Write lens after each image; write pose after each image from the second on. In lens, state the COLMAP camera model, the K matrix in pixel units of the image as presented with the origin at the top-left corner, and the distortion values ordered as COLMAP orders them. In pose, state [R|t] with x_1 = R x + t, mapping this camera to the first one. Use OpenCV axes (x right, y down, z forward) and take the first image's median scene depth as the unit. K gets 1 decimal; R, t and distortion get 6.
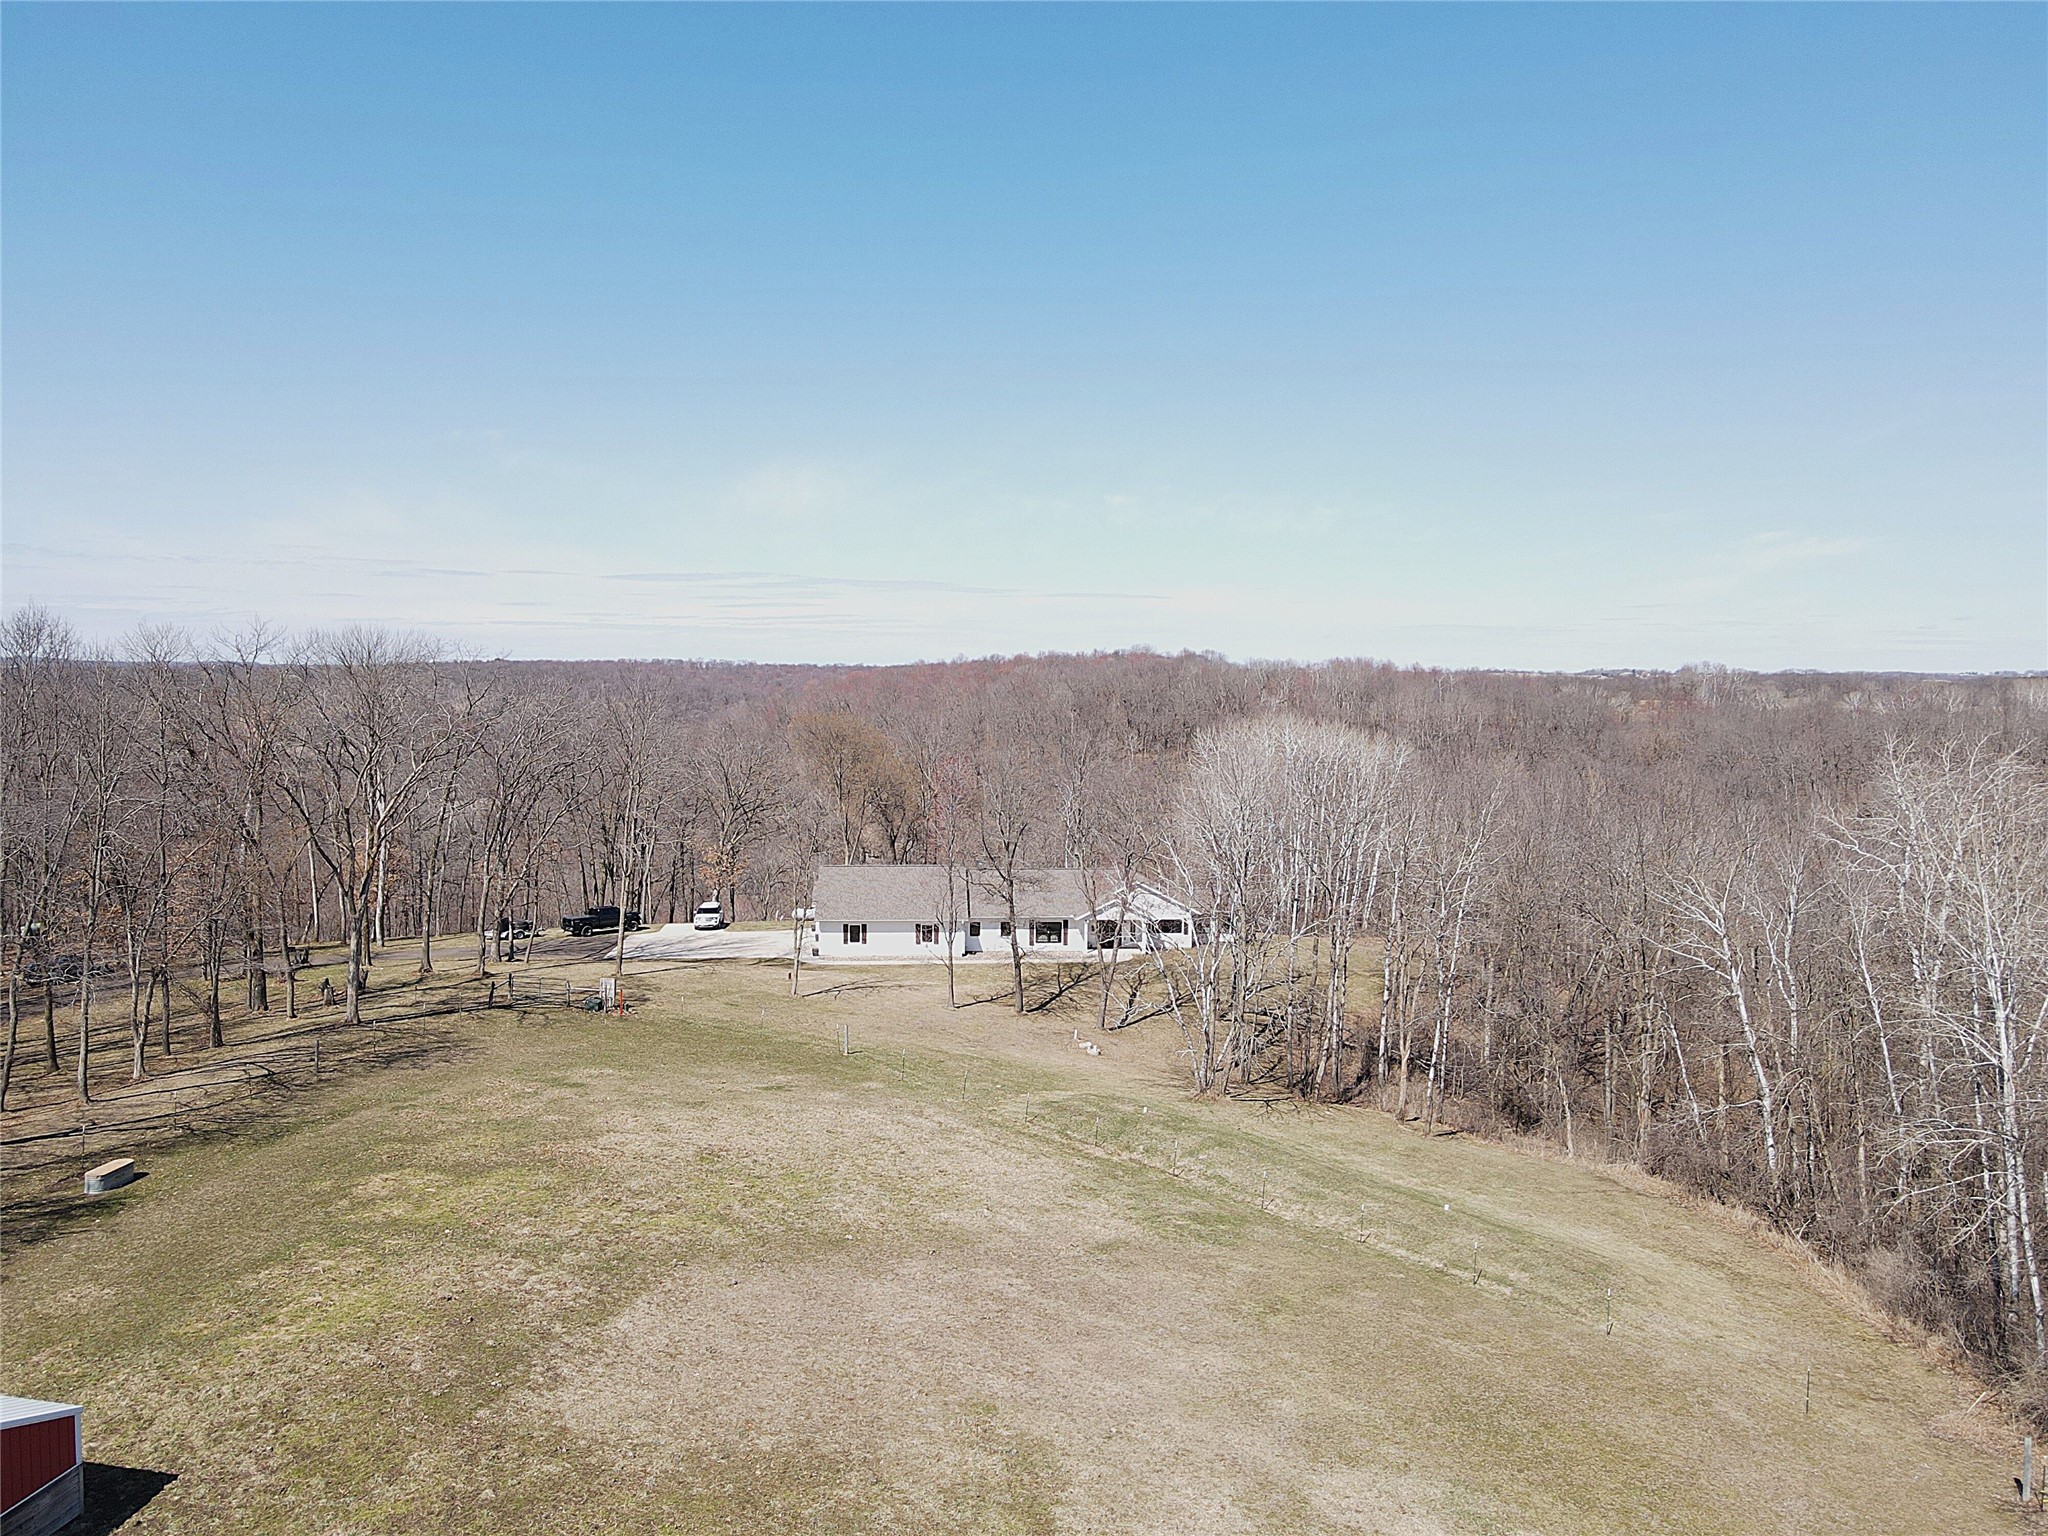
lens RADIAL K [[1468.0, 0, 1025.8], [0, 1468.0, 757.7], [0, 0, 1]] dist [0.033847, -0.008661]
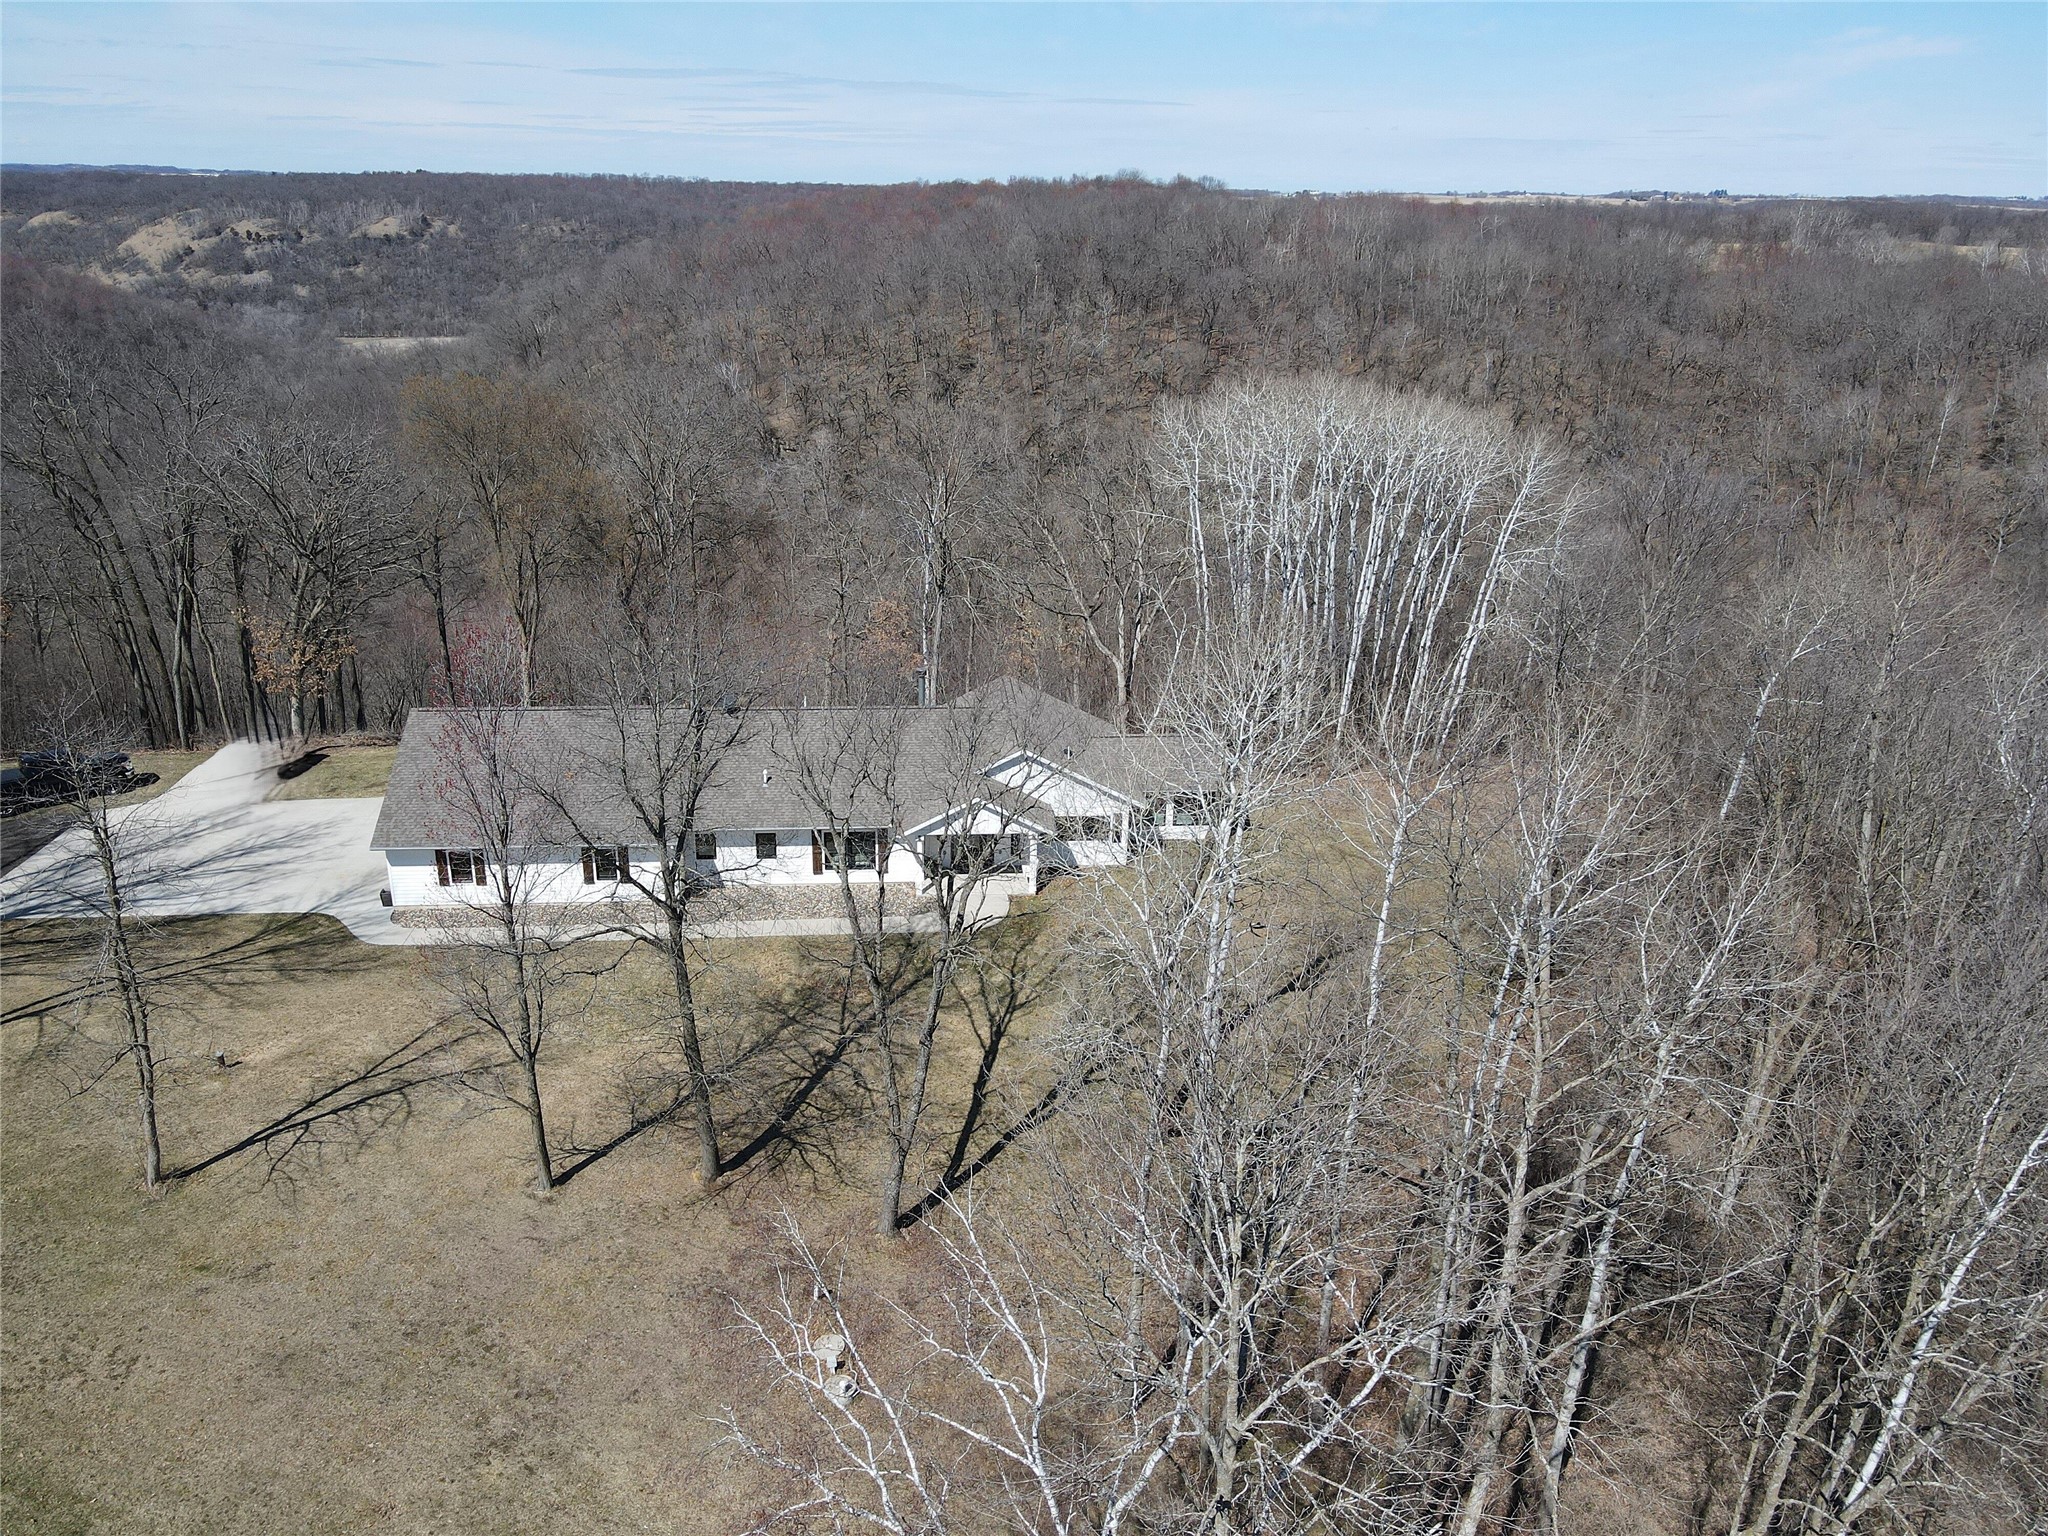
lens RADIAL K [[1468.0, 0, 1013.7], [0, 1468.0, 761.6], [0, 0, 1]] dist [0.033847, -0.008661]
pose [[0.999963, 0.007308, 0.004577, 0.016886], [-0.008358, 0.952017, 0.305930, -0.016944], [-0.002122, -0.305957, 0.952043, 0.123643]]
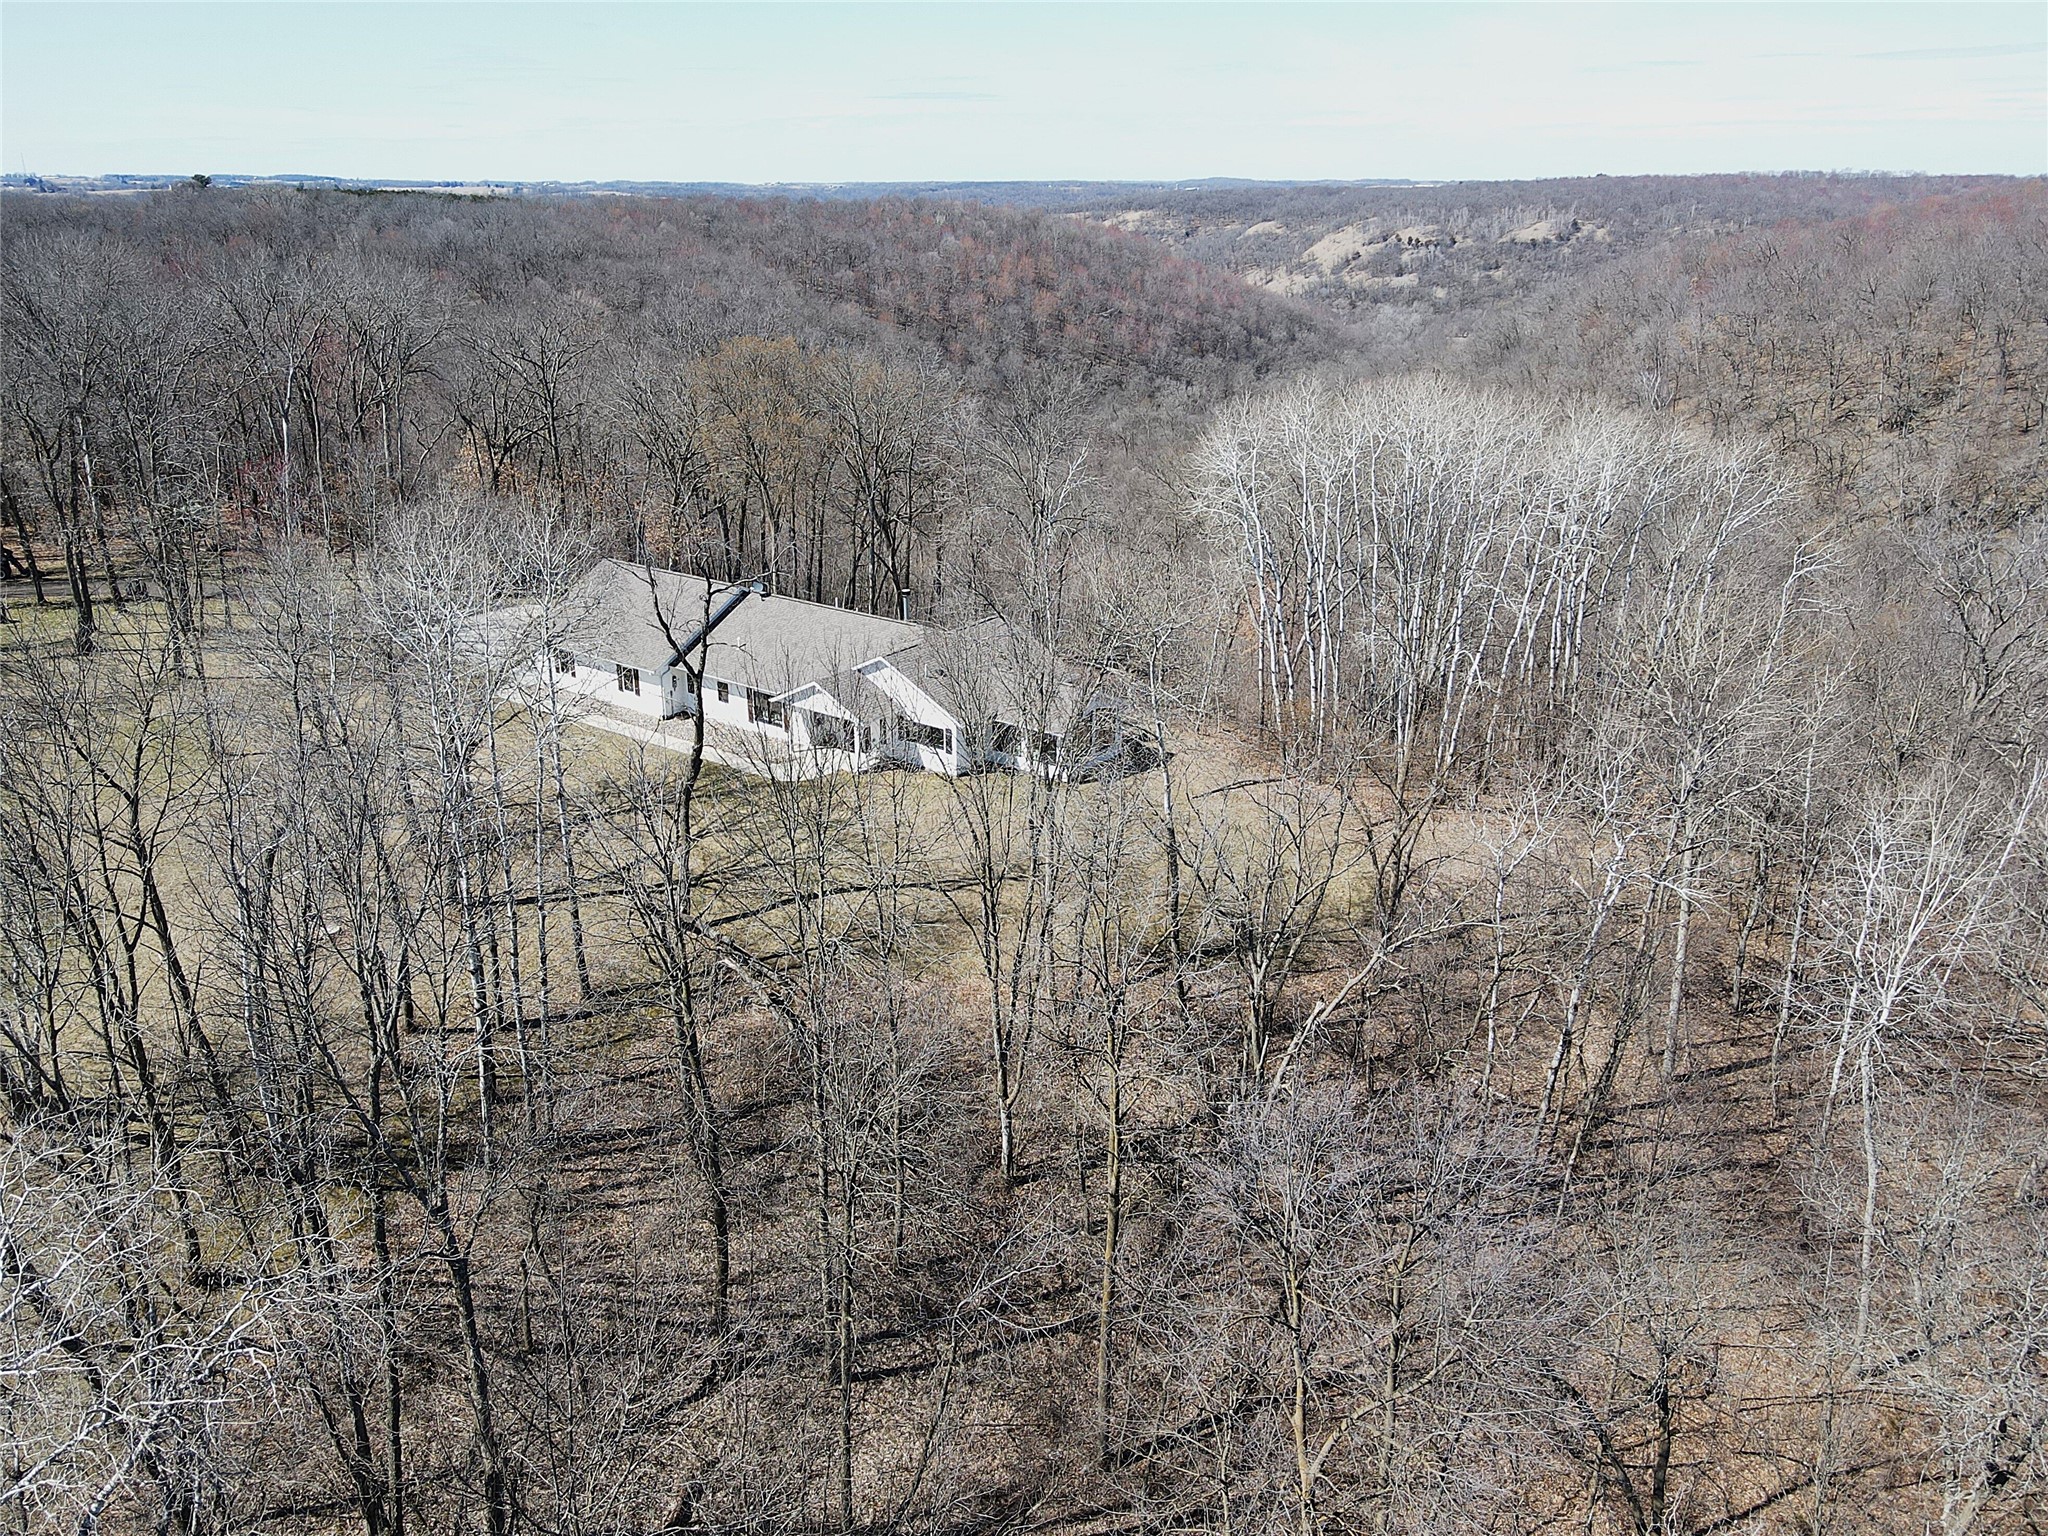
lens RADIAL K [[1468.0, 0, 1022.8], [0, 1468.0, 783.0], [0, 0, 1]] dist [0.033847, -0.008661]
pose [[0.755805, 0.238440, -0.609841, 0.124089], [-0.031833, 0.943622, 0.329491, -0.017365], [0.654023, -0.229618, 0.720784, 0.141498]]
